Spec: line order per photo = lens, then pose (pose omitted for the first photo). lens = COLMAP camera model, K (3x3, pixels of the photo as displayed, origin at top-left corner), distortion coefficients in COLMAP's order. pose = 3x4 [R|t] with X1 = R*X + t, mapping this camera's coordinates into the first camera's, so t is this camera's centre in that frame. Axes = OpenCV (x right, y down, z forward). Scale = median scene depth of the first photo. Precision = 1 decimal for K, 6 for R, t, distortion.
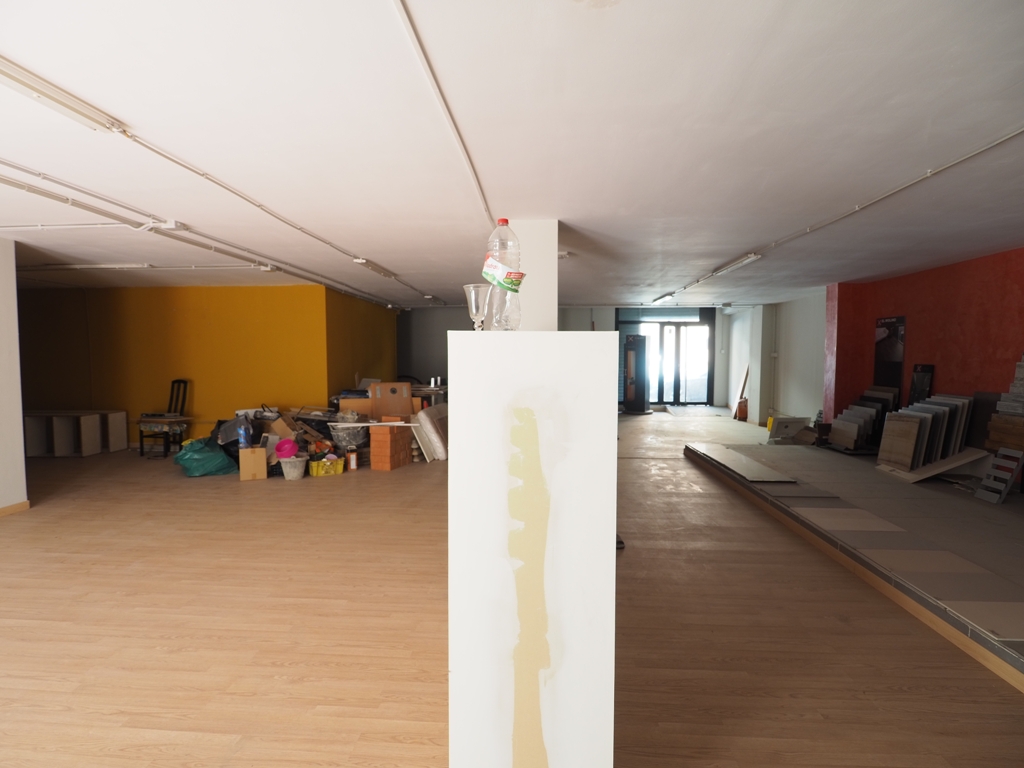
lens RADIAL K [[552.8, 0, 508.9], [0, 552.8, 386.5], [0, 0, 1]] dist [-0.011113, -0.002888]
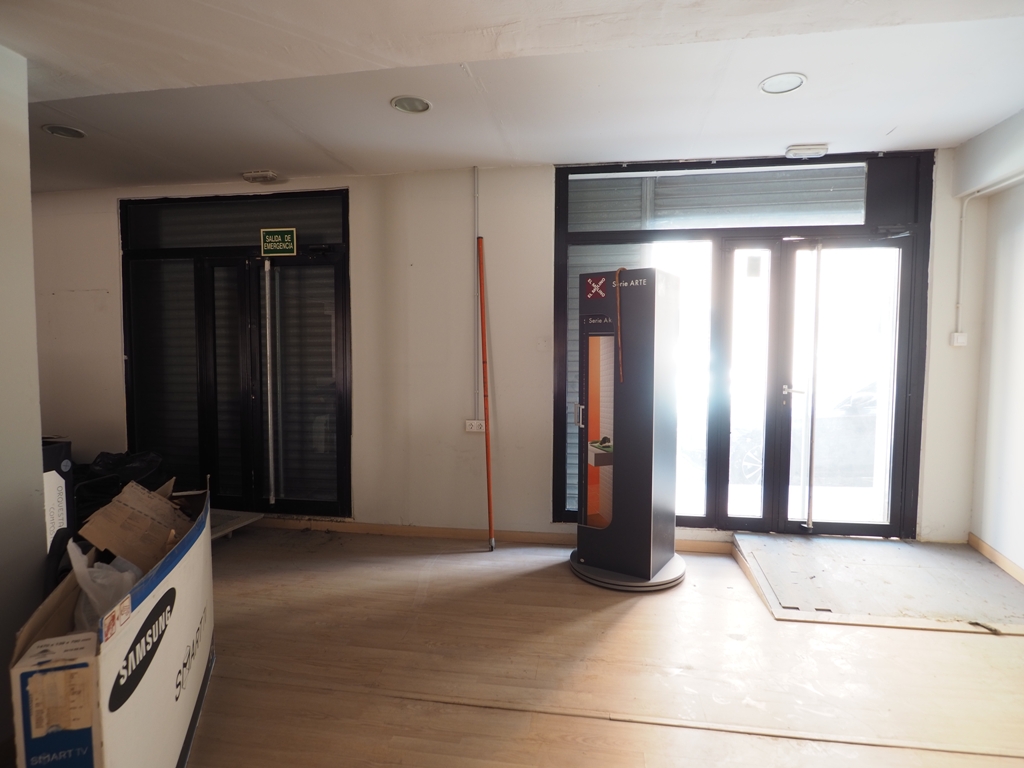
lens RADIAL K [[552.8, 0, 515.3], [0, 552.8, 385.4], [0, 0, 1]] dist [-0.011113, -0.002888]
pose [[0.996622, 0.009248, -0.081598, 0.196266], [-0.009558, 0.999948, -0.003417, -0.038283], [0.081562, 0.004186, 0.996659, 0.715445]]
